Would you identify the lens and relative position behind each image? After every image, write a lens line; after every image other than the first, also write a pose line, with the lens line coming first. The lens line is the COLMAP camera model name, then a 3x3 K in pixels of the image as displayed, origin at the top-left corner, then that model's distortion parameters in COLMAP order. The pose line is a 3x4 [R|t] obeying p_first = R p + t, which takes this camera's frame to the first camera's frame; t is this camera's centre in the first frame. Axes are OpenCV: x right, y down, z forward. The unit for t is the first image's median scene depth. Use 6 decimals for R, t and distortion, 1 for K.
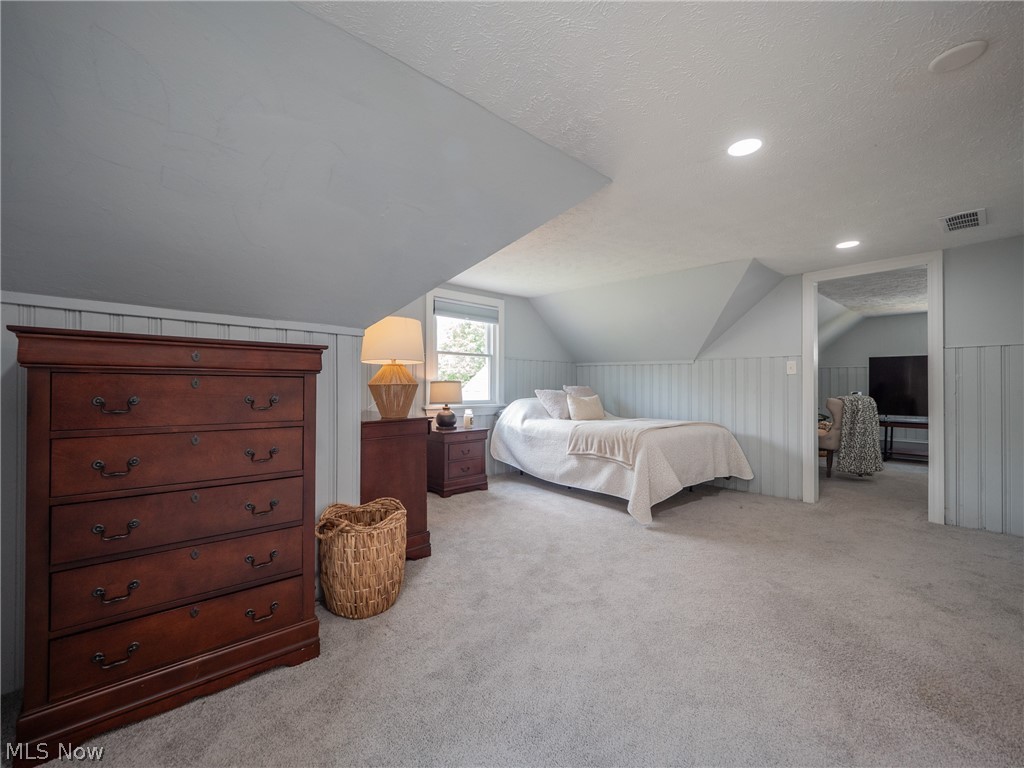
lens RADIAL K [[434.1, 0, 512.0], [0, 434.1, 384.0], [0, 0, 1]] dist [0.011766, -0.009172]
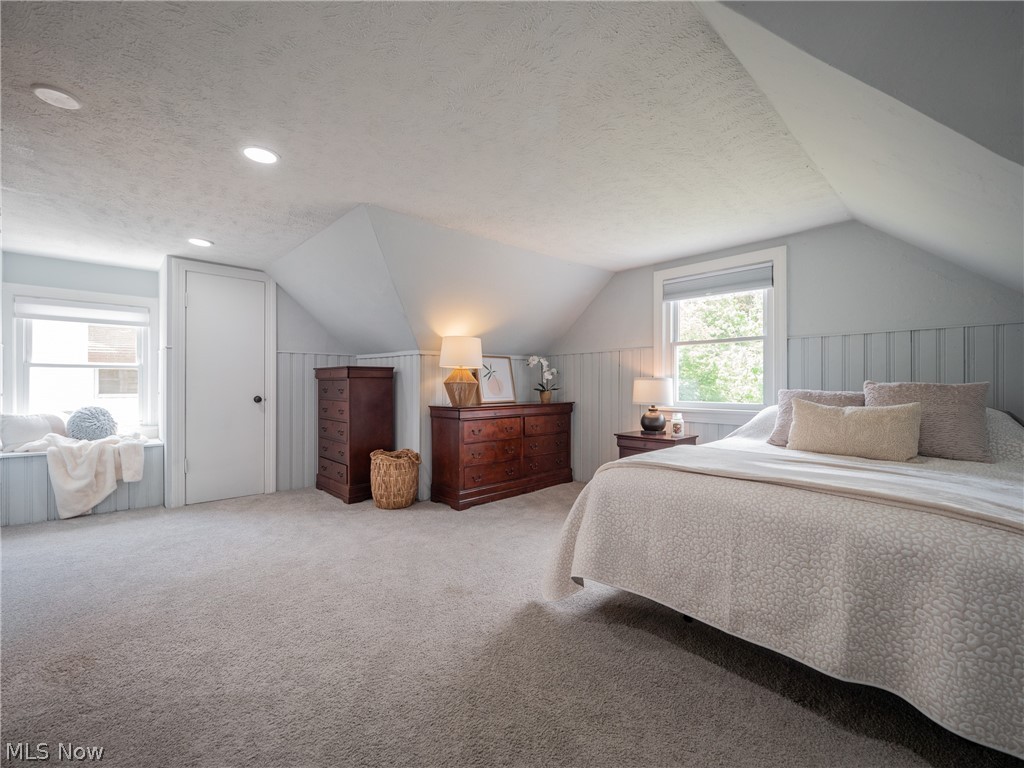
lens RADIAL K [[434.1, 0, 512.0], [0, 434.1, 384.0], [0, 0, 1]] dist [0.011766, -0.009172]
pose [[0.017292, -0.010971, -0.999790, 0.704541], [0.006884, 0.999917, -0.010854, 0.012238], [0.999827, -0.006695, 0.017366, 0.699041]]
